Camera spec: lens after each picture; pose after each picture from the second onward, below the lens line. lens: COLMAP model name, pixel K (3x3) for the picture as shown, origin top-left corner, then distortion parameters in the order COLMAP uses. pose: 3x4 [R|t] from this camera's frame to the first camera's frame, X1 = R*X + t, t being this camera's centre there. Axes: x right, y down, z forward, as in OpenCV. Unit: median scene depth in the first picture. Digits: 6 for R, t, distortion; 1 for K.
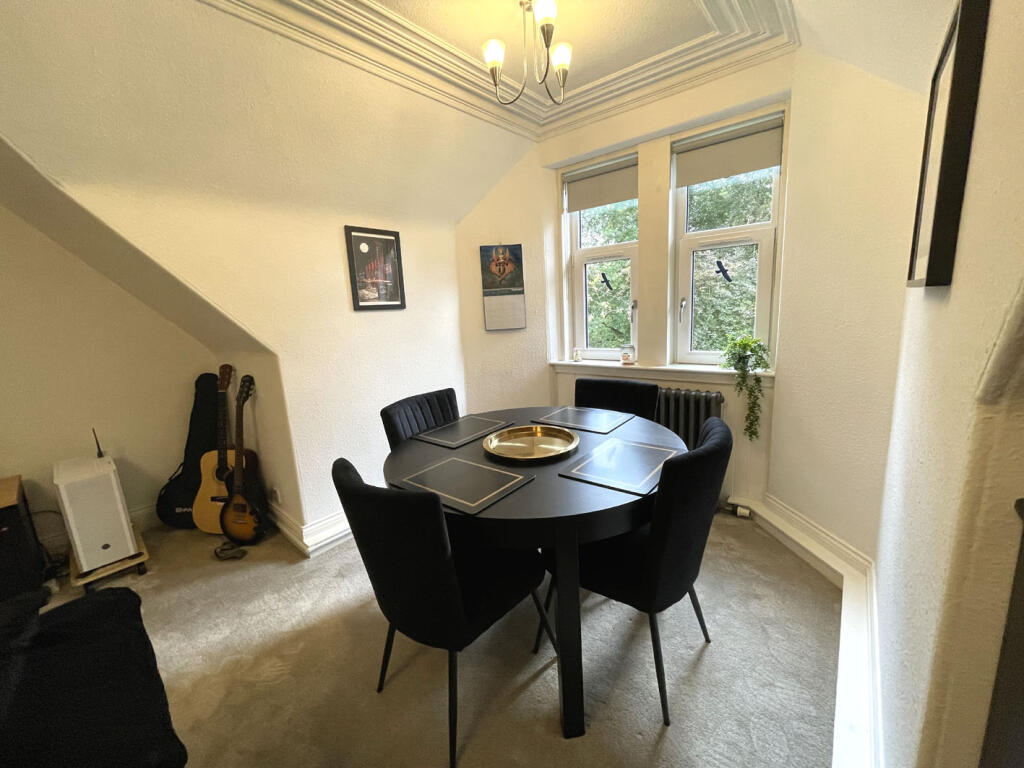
lens RADIAL K [[411.3, 0, 511.4], [0, 411.3, 381.9], [0, 0, 1]] dist [-0.002293, -0.000837]
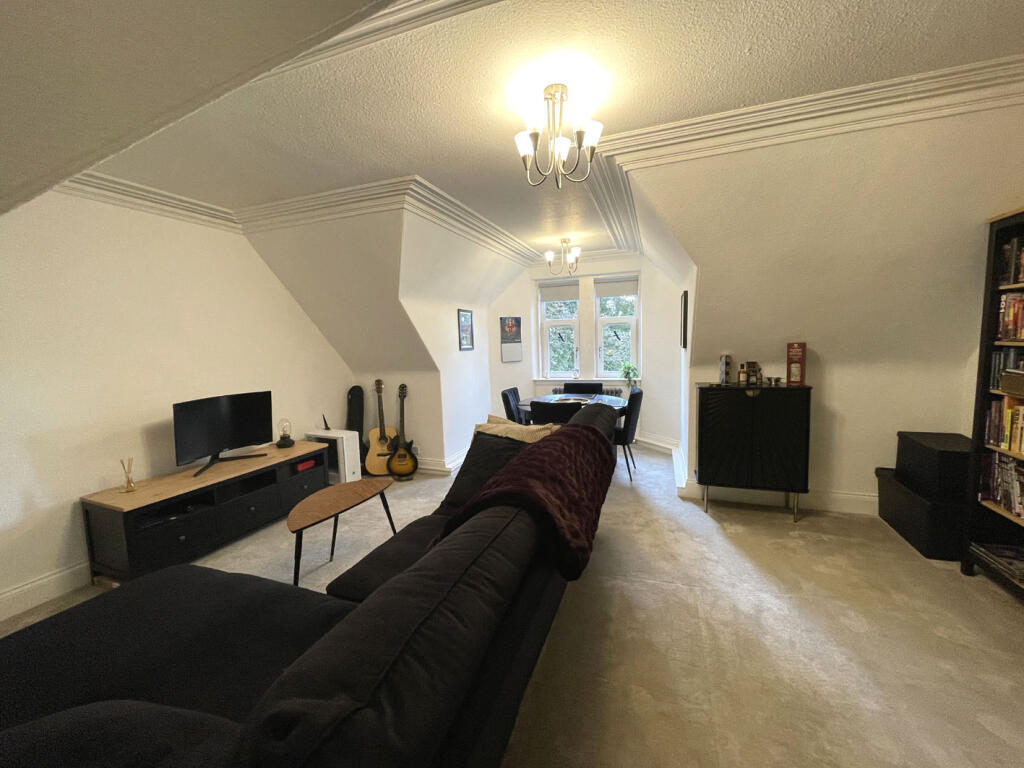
lens RADIAL K [[411.3, 0, 511.4], [0, 411.3, 381.9], [0, 0, 1]] dist [-0.002293, -0.000837]
pose [[0.939677, -0.012409, 0.341837, -0.785201], [0.044688, 0.995230, -0.086718, 0.150332], [-0.339130, 0.096763, 0.935750, -0.869250]]
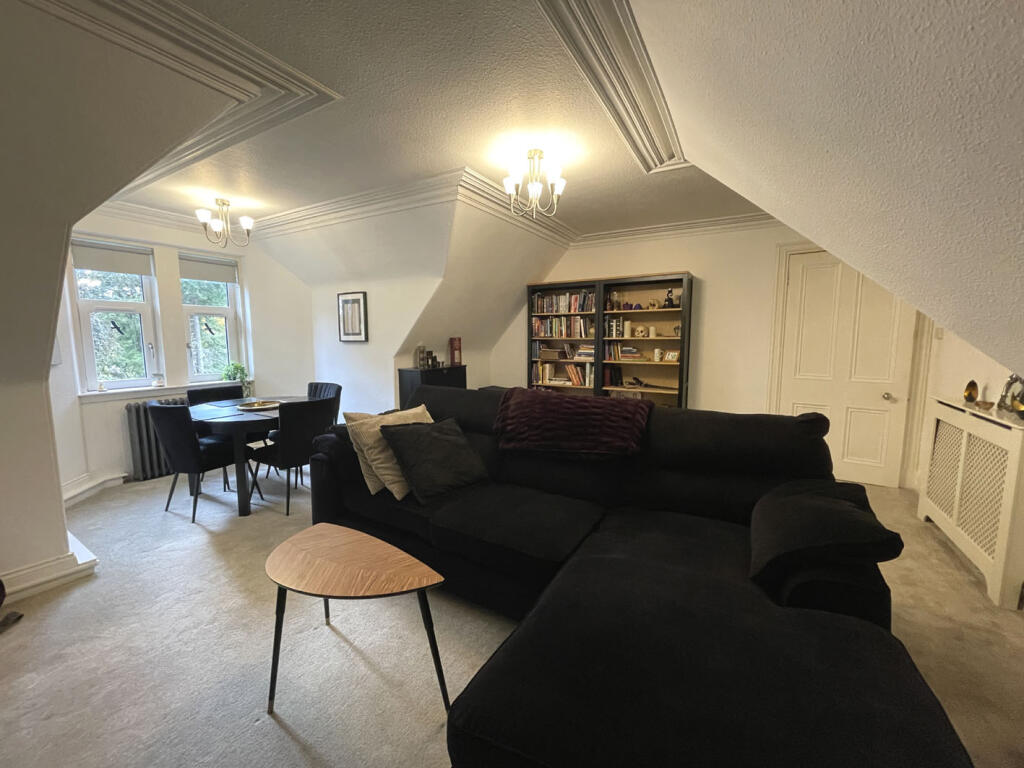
lens RADIAL K [[411.3, 0, 511.4], [0, 411.3, 381.9], [0, 0, 1]] dist [-0.002293, -0.000837]
pose [[-0.161337, -0.053447, 0.985451, -1.483929], [0.189018, 0.978373, 0.084009, 0.059156], [-0.968629, 0.199822, -0.147746, 0.020085]]
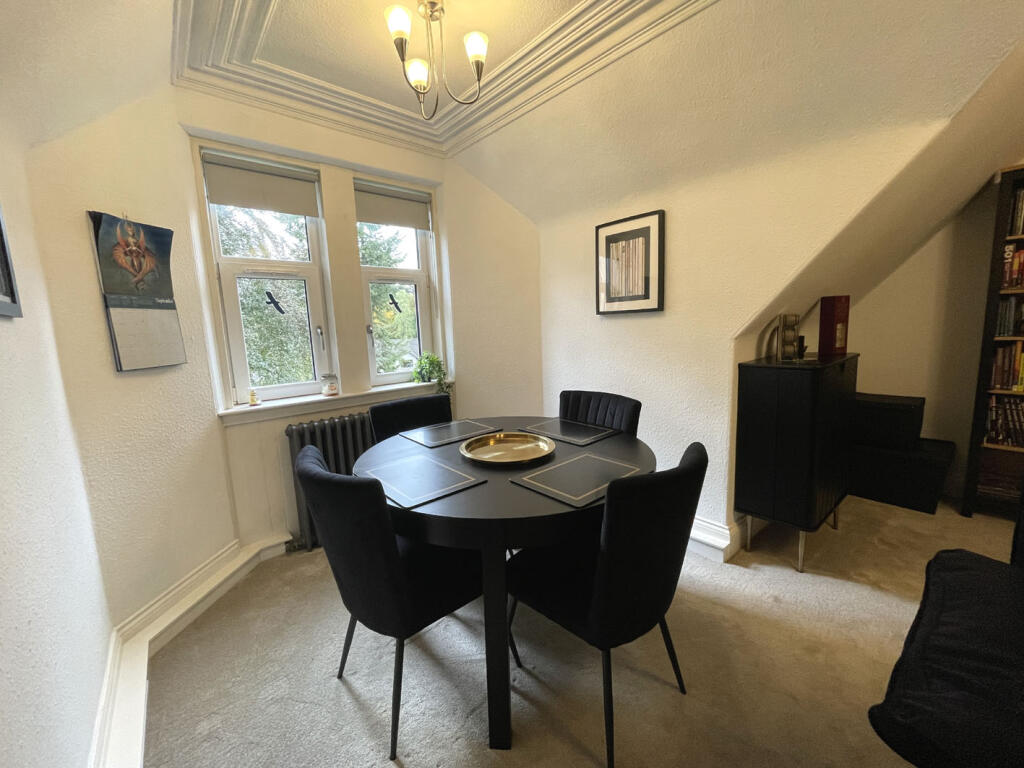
lens RADIAL K [[411.3, 0, 511.4], [0, 411.3, 381.9], [0, 0, 1]] dist [-0.002293, -0.000837]
pose [[0.158450, -0.087931, 0.983444, -0.605366], [0.209031, 0.976438, 0.053626, -0.041716], [-0.964987, 0.197073, 0.173097, 0.510908]]
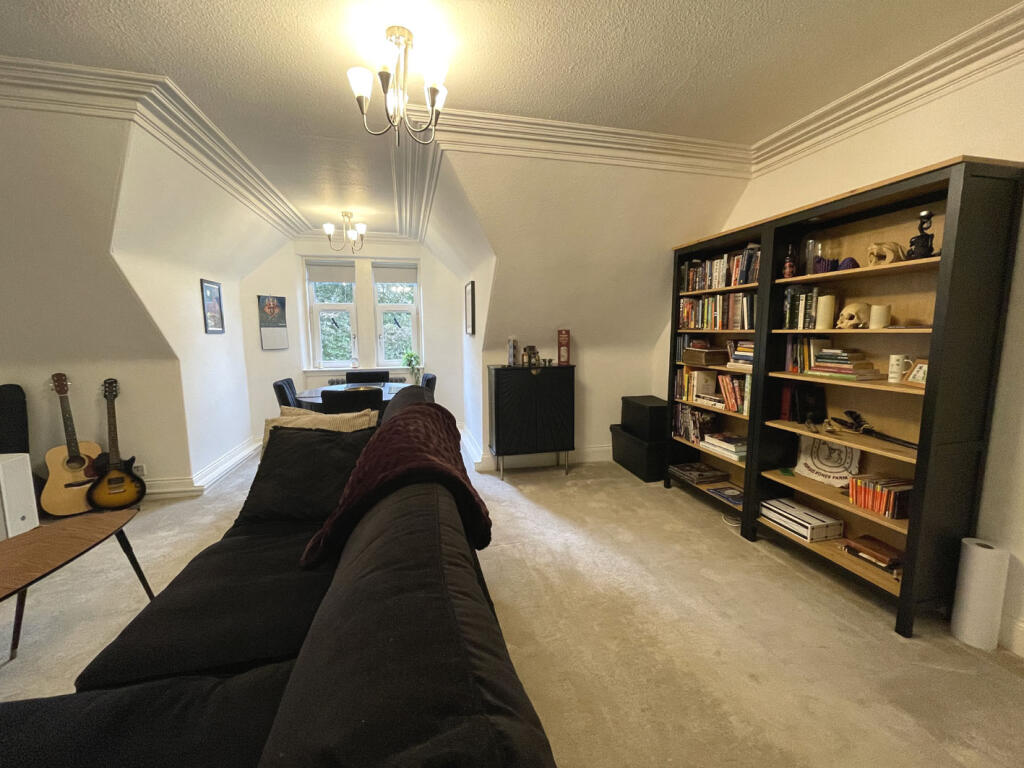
lens RADIAL K [[411.3, 0, 511.4], [0, 411.3, 381.9], [0, 0, 1]] dist [-0.002293, -0.000837]
pose [[0.588423, -0.050270, 0.806989, -0.906244], [0.119491, 0.992513, -0.025301, 0.170492], [-0.799675, 0.111315, 0.590024, -0.744593]]
